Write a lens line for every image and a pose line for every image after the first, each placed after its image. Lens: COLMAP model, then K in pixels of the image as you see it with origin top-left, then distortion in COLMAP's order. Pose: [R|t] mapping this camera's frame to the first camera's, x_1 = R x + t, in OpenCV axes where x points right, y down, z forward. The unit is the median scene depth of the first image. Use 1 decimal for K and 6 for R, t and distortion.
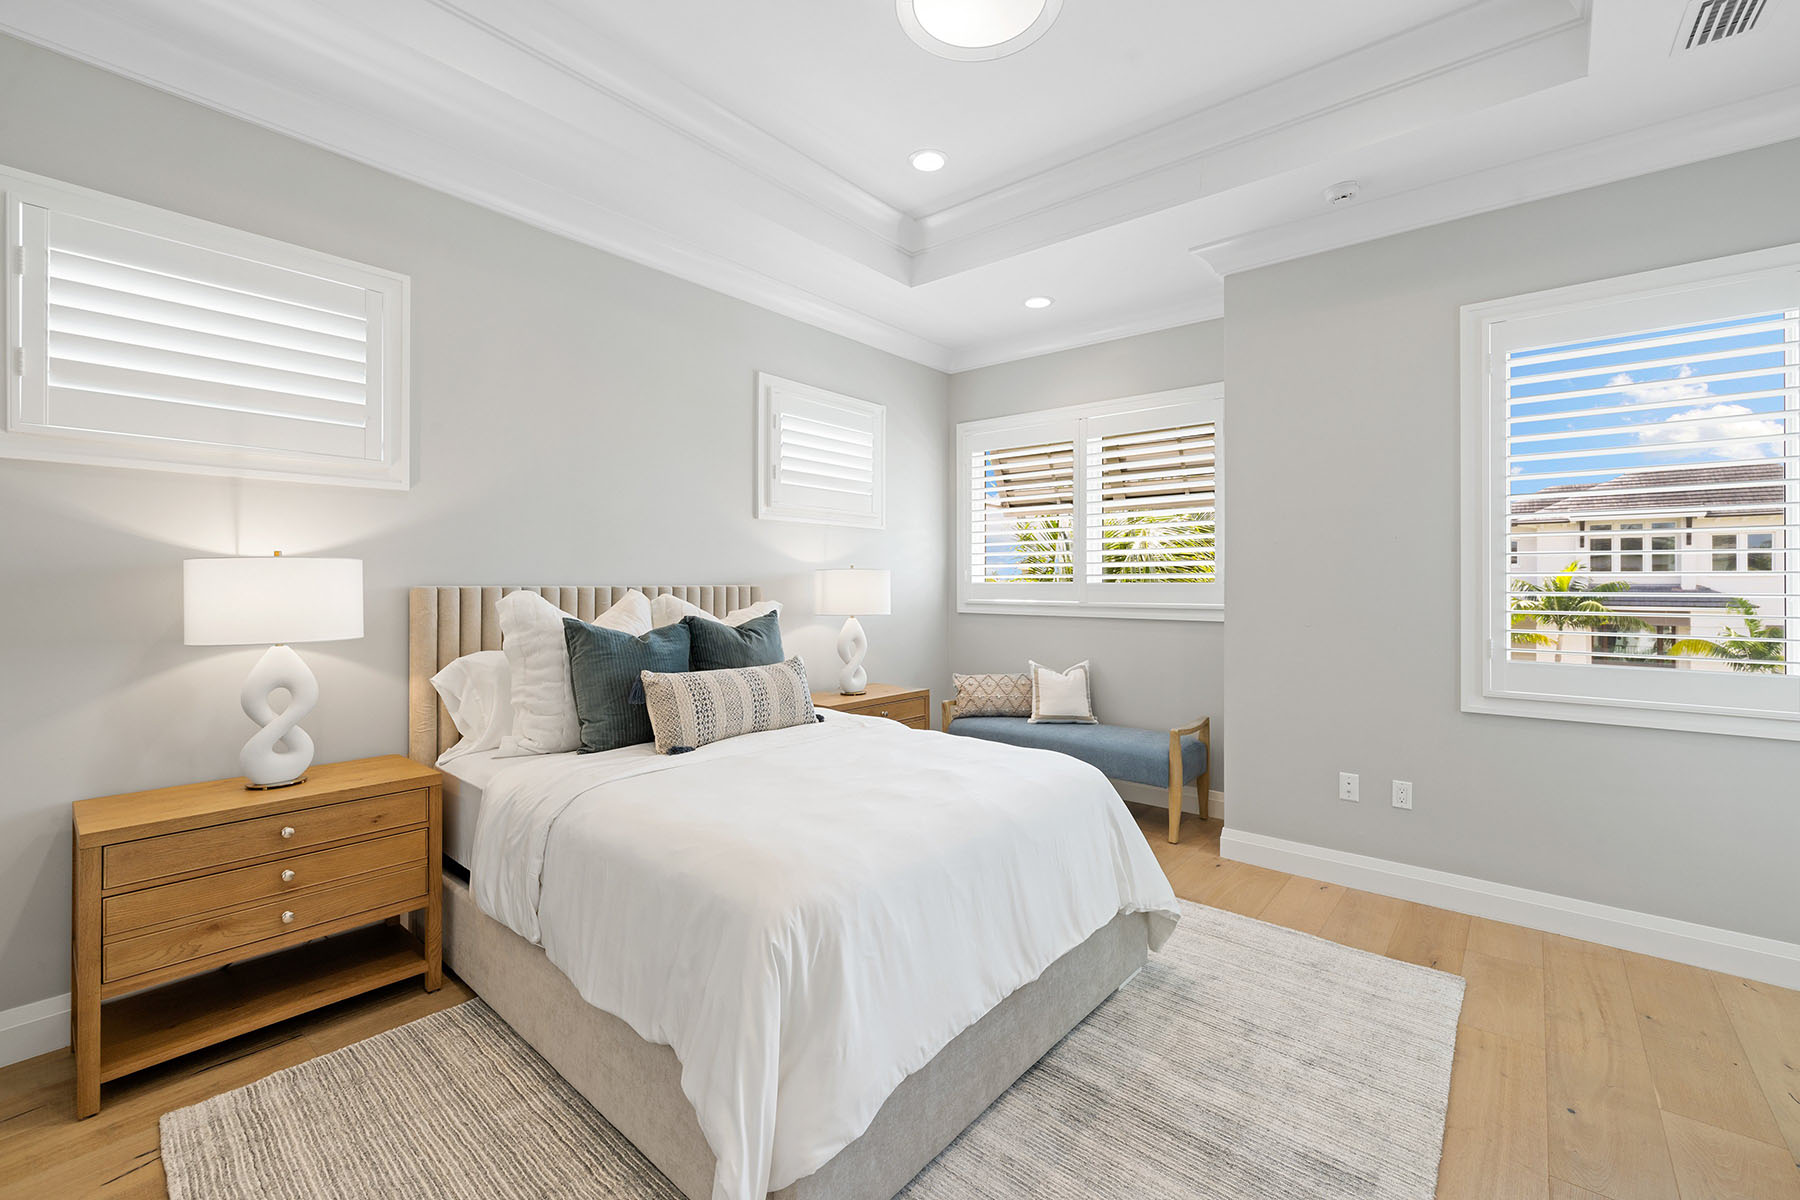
lens RADIAL K [[770.5, 0, 890.8], [0, 770.5, 598.7], [0, 0, 1]] dist [-0.000501, -0.000080]
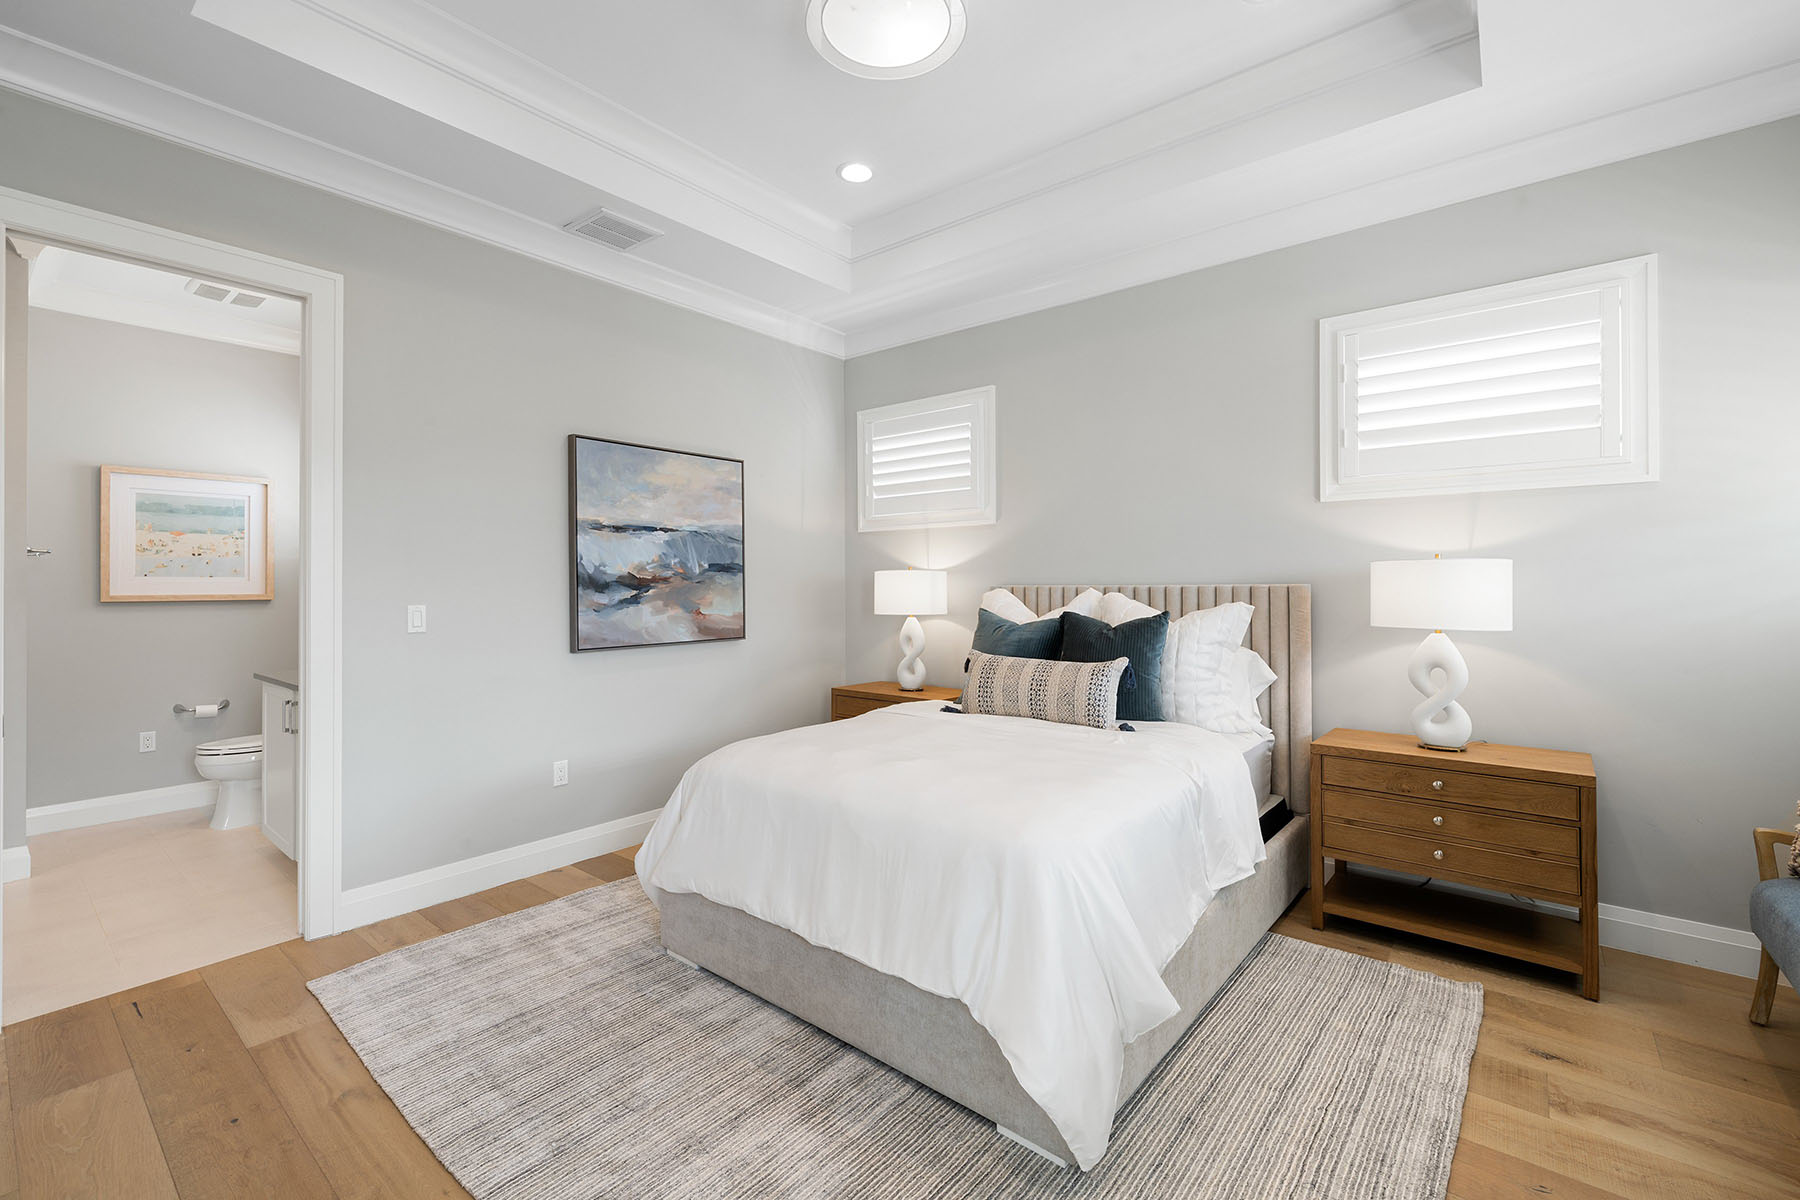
lens RADIAL K [[778.7, 0, 893.9], [0, 778.7, 582.6], [0, 0, 1]] dist [0.002500, 0.000543]
pose [[-0.007332, 0.004483, -0.999963, 0.931588], [-0.007716, 0.999960, 0.004540, -0.025604], [0.999943, 0.007749, -0.007297, 0.792068]]
